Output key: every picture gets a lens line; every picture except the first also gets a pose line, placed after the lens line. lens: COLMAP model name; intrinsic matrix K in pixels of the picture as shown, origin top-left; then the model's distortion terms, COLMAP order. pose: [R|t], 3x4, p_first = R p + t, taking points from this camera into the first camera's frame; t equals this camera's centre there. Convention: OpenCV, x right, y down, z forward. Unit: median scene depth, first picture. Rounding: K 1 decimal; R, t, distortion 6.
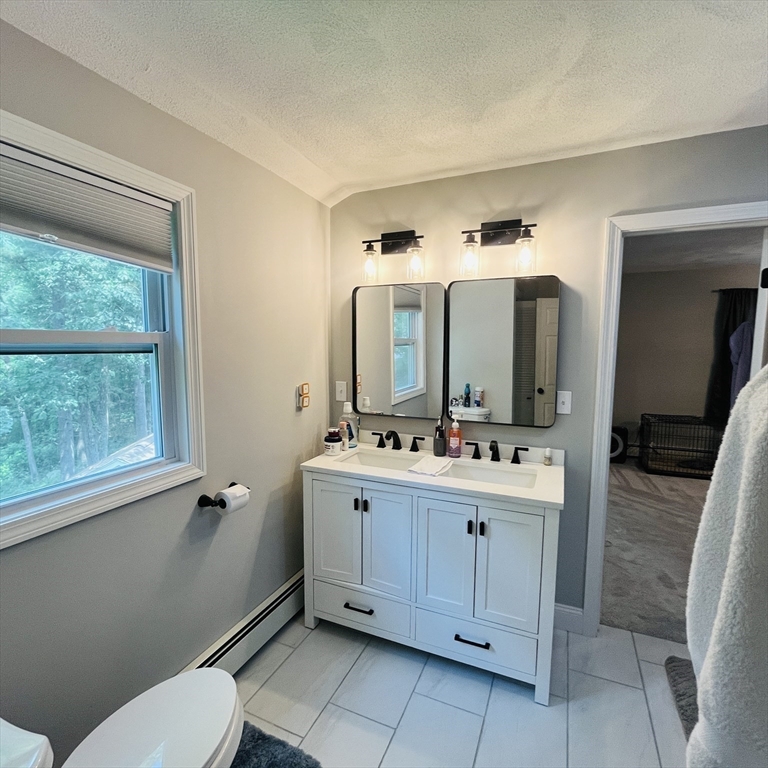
lens RADIAL K [[418.7, 0, 382.2], [0, 418.7, 383.3], [0, 0, 1]] dist [-0.002062, -0.001745]
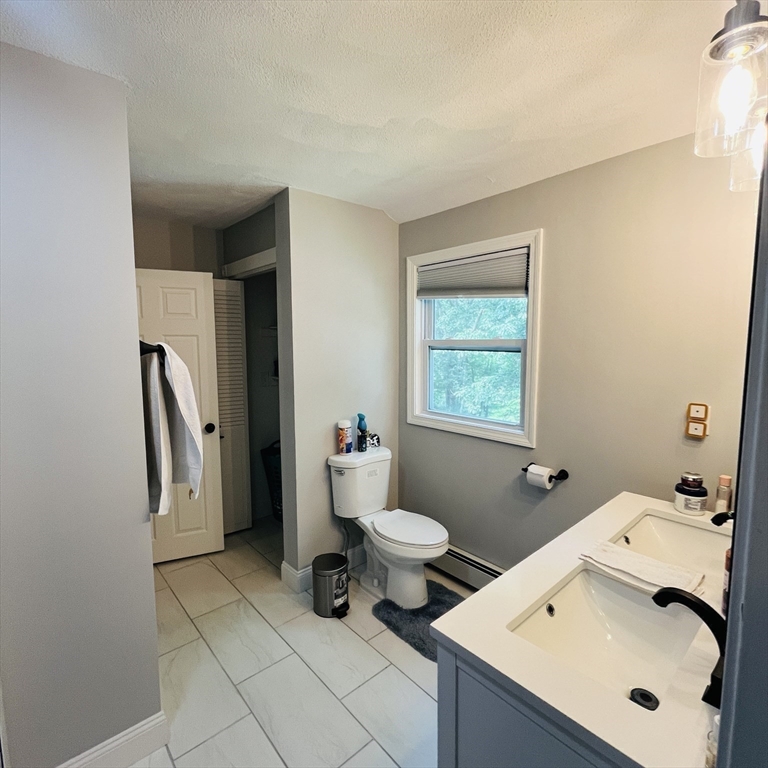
lens RADIAL K [[418.7, 0, 382.2], [0, 418.7, 383.3], [0, 0, 1]] dist [-0.002062, -0.001745]
pose [[-0.420090, 0.090332, -0.902975, 1.017032], [-0.084089, 0.986878, 0.137846, -0.129557], [0.903578, 0.133838, -0.406981, 1.188950]]
